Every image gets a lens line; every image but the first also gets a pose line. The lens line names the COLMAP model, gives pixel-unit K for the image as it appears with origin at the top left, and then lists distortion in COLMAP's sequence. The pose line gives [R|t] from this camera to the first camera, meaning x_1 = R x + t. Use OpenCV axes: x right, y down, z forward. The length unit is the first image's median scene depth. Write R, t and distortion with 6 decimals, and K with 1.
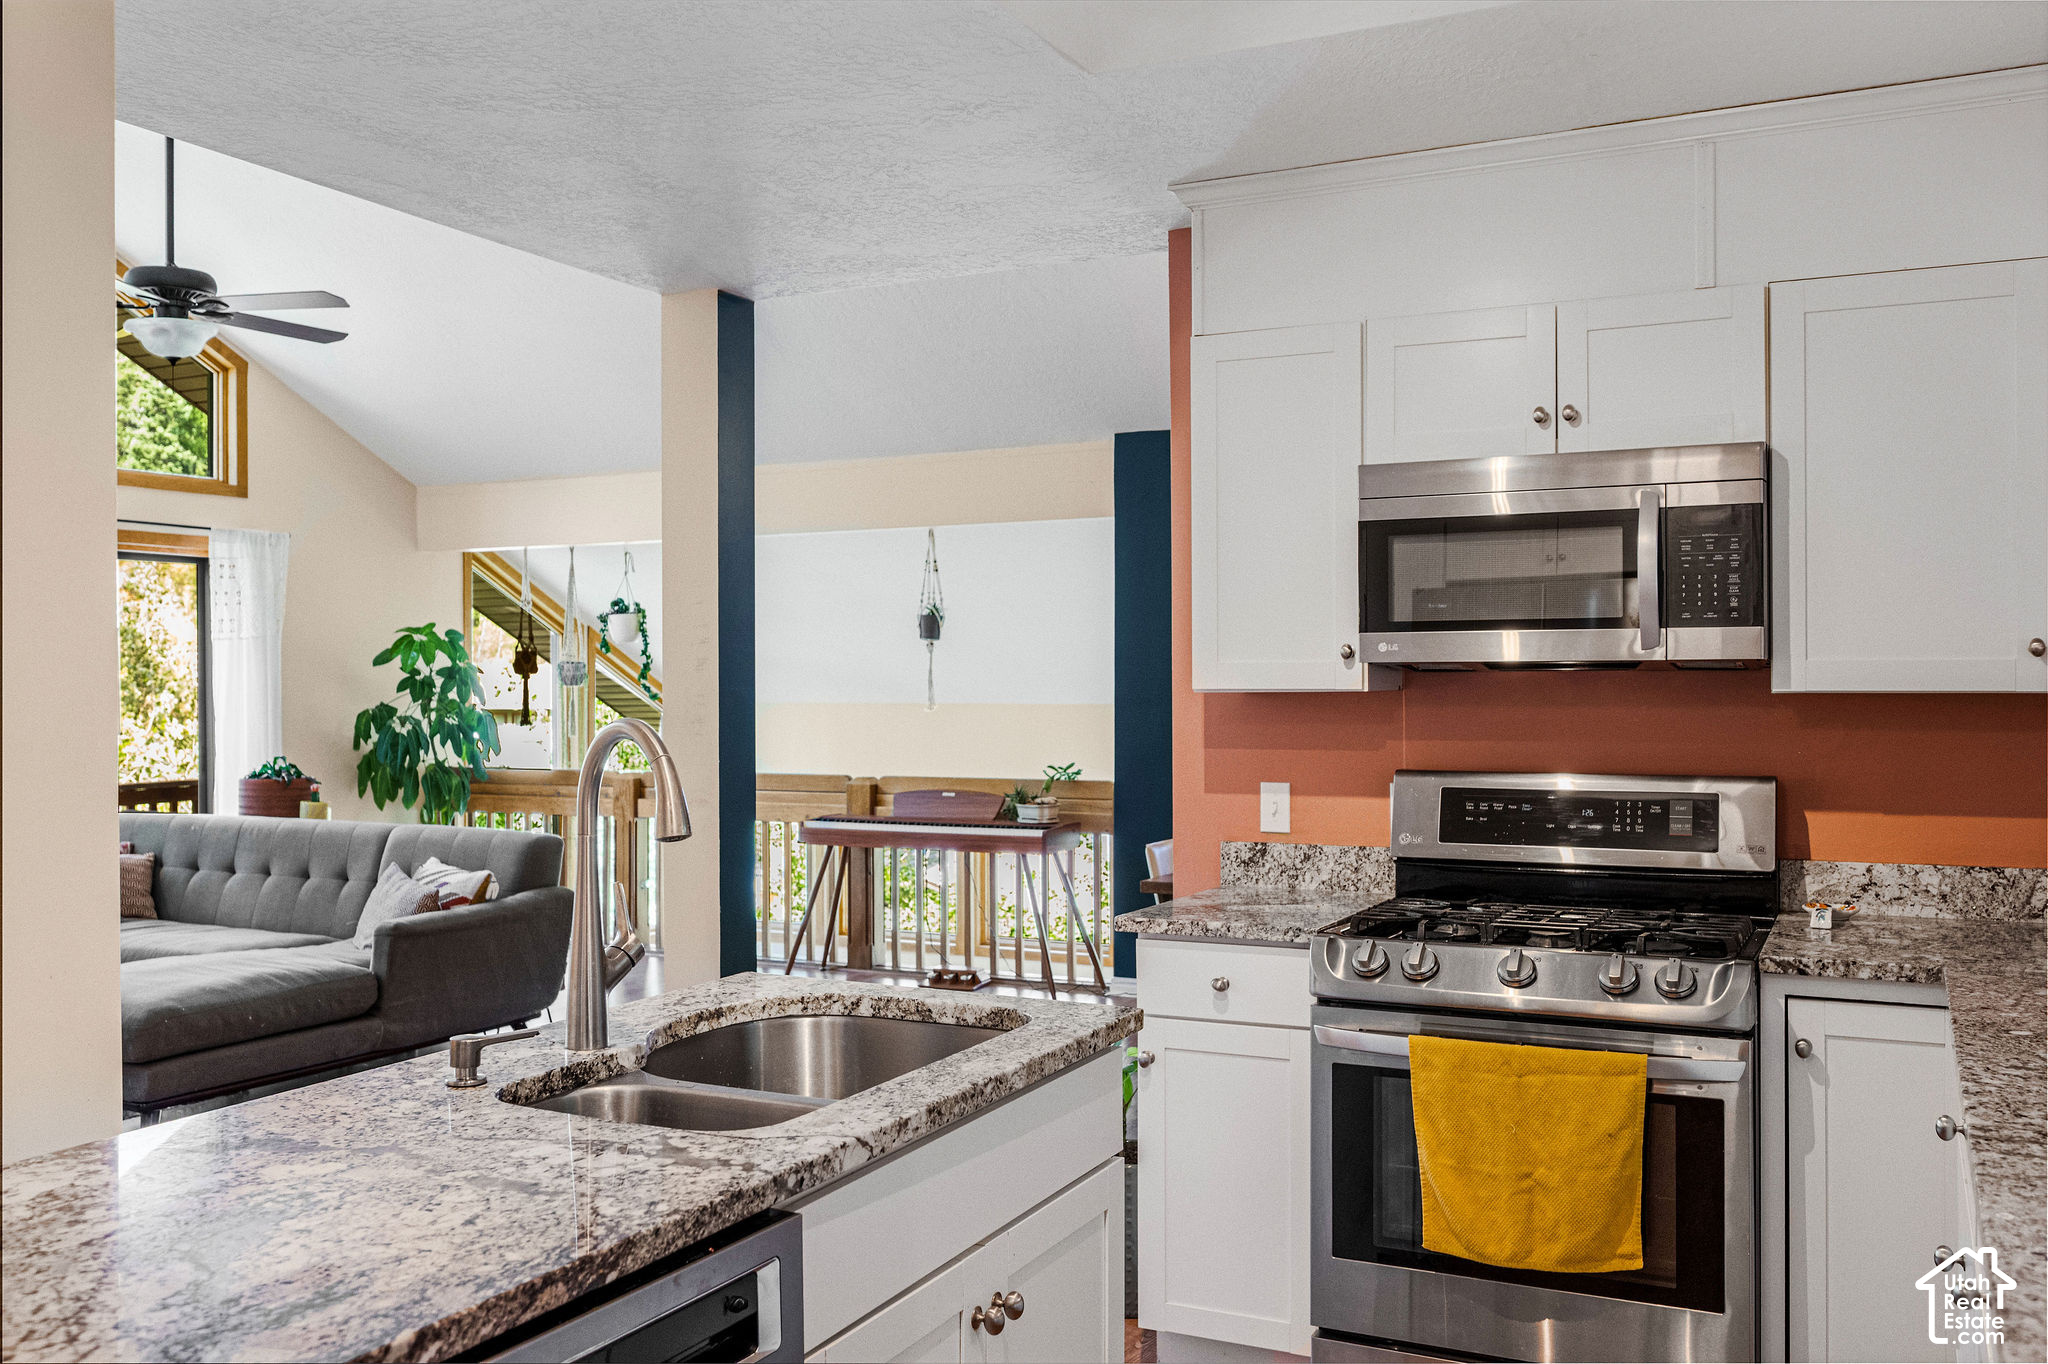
lens RADIAL K [[1748.8, 0, 1017.7], [0, 1748.8, 673.6], [0, 0, 1]] dist [-0.004153, 0.007767]
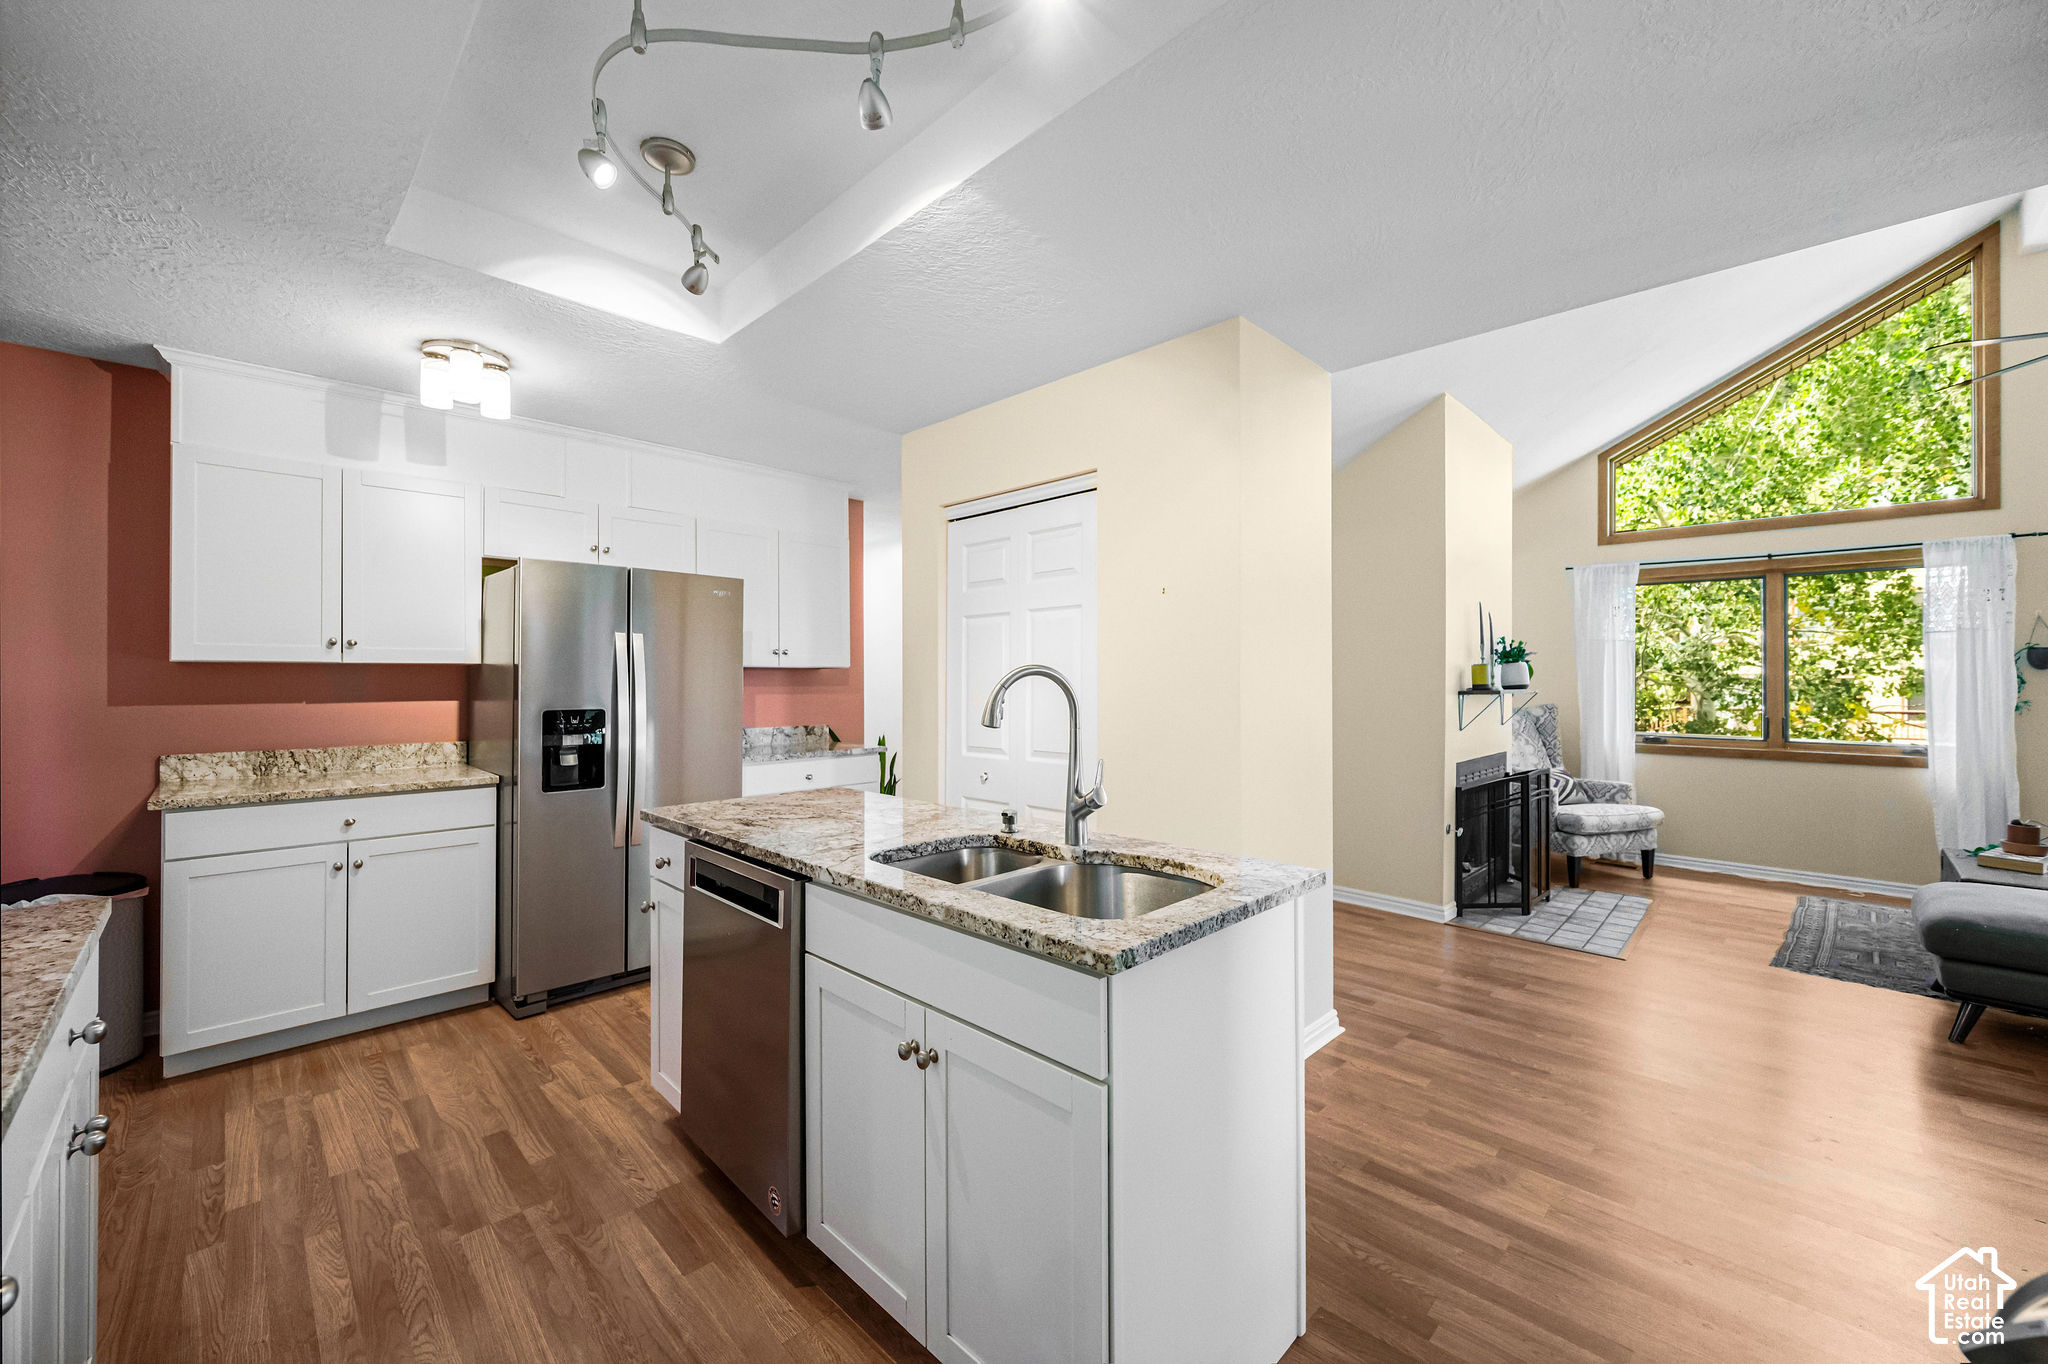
lens RADIAL K [[800.2, 0, 1031.5], [0, 800.2, 674.0], [0, 0, 1]] dist [-0.001942, -0.000783]
pose [[-0.309230, -0.004330, -0.950977, 0.382885], [0.004044, 0.999975, -0.005868, 0.026175], [0.950979, -0.005660, -0.309205, 0.812829]]
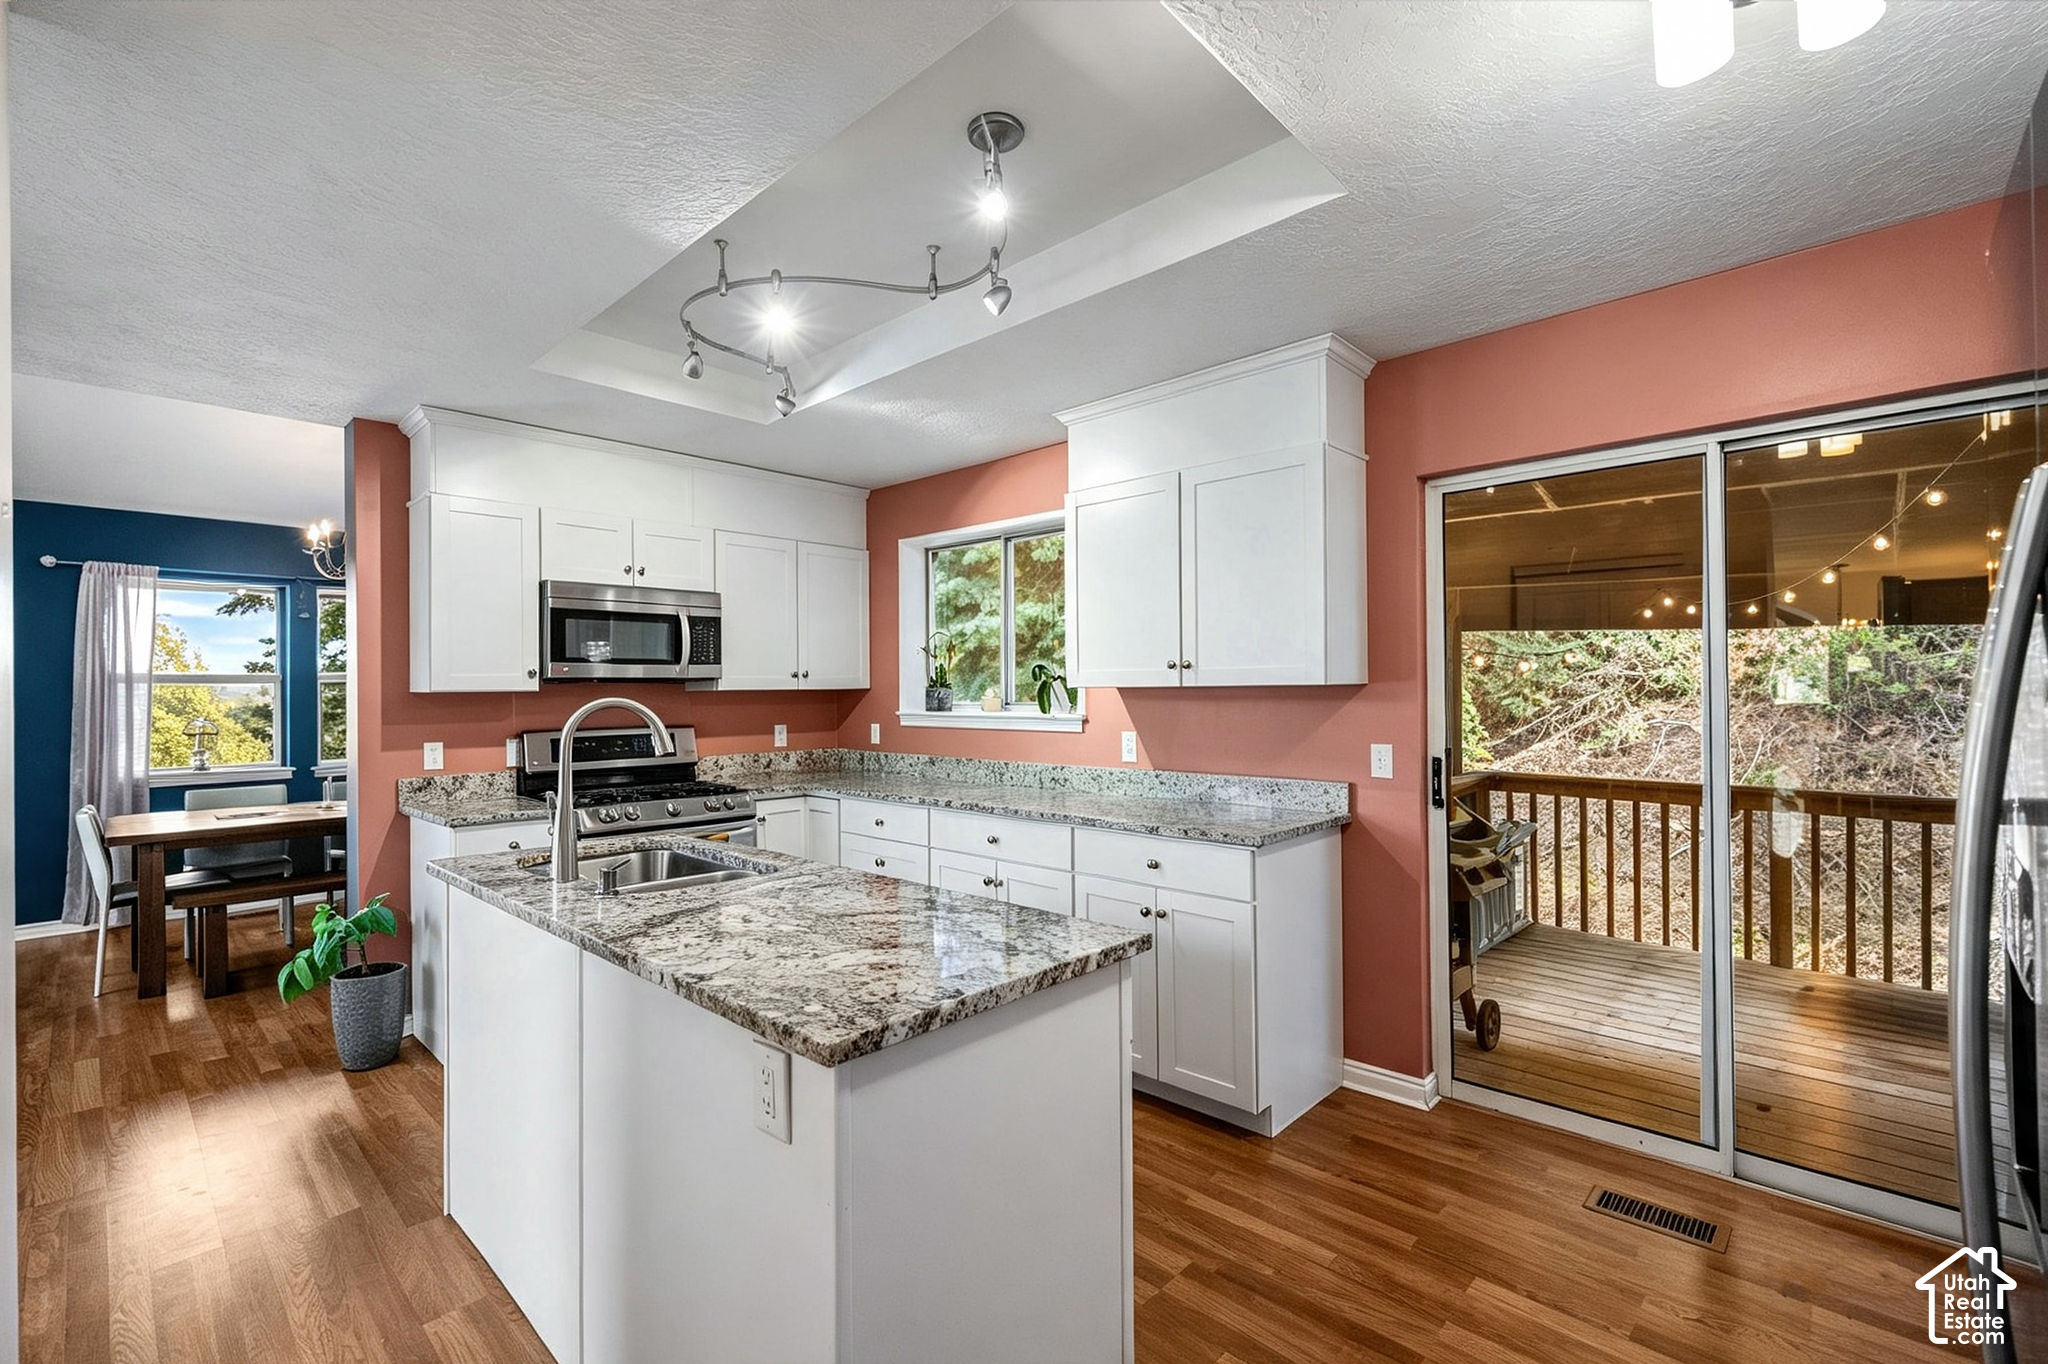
lens RADIAL K [[896.8, 0, 1021.1], [0, 896.8, 683.4], [0, 0, 1]] dist [-0.000268, 0.000014]
pose [[0.293193, 0.003994, 0.956045, -0.657904], [0.003474, 0.999980, -0.005243, 0.008848], [-0.956047, 0.004858, 0.293173, 0.167498]]
